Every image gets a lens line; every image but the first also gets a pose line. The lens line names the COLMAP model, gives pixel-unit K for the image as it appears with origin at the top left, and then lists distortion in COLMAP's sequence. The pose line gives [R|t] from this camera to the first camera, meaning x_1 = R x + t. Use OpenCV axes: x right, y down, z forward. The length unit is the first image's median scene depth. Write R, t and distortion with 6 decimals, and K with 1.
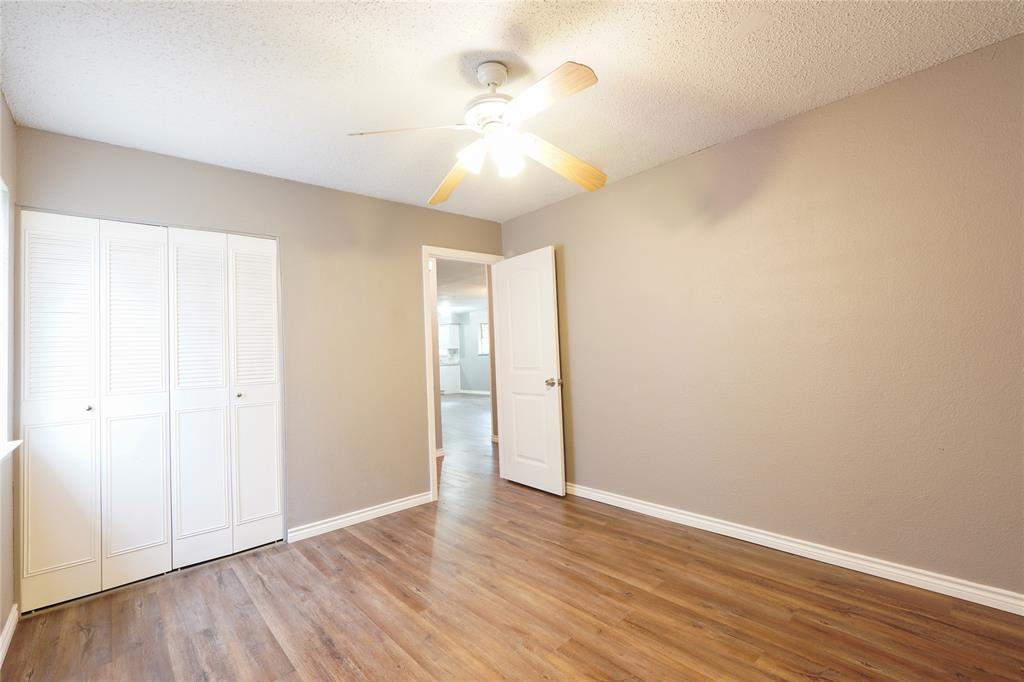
lens RADIAL K [[440.3, 0, 521.4], [0, 440.3, 340.8], [0, 0, 1]] dist [-0.000252, 0.000226]
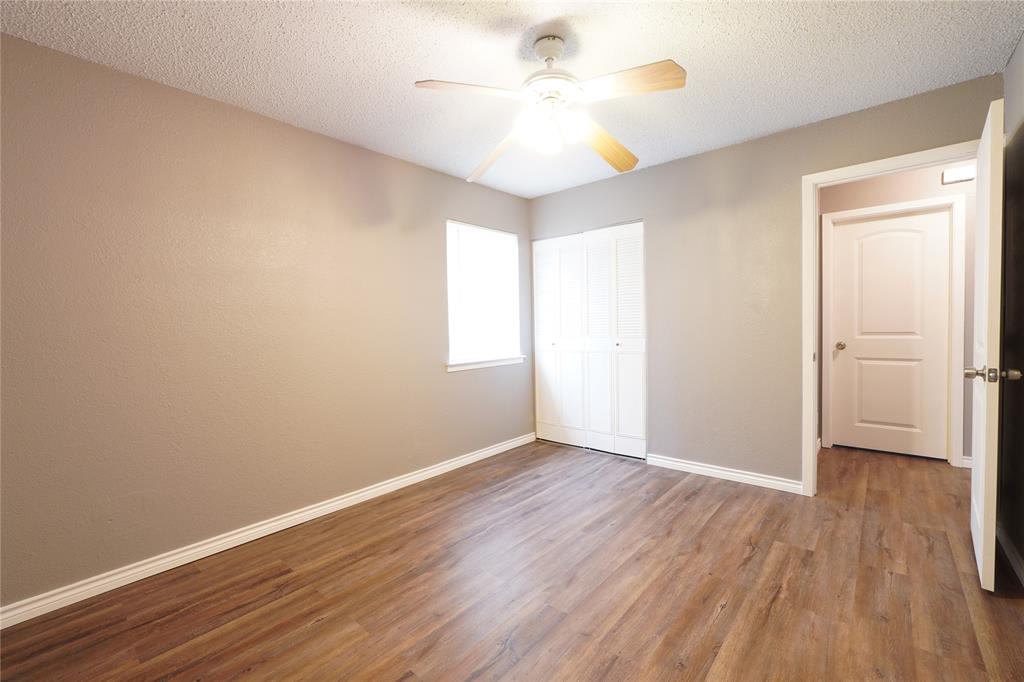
lens RADIAL K [[430.5, 0, 515.8], [0, 430.5, 337.0], [0, 0, 1]] dist [-0.000554, 0.000434]
pose [[0.116060, 0.059366, -0.991466, 0.677102], [0.048993, 0.996655, 0.065411, -0.002591], [0.992033, -0.056166, 0.112763, 0.543945]]
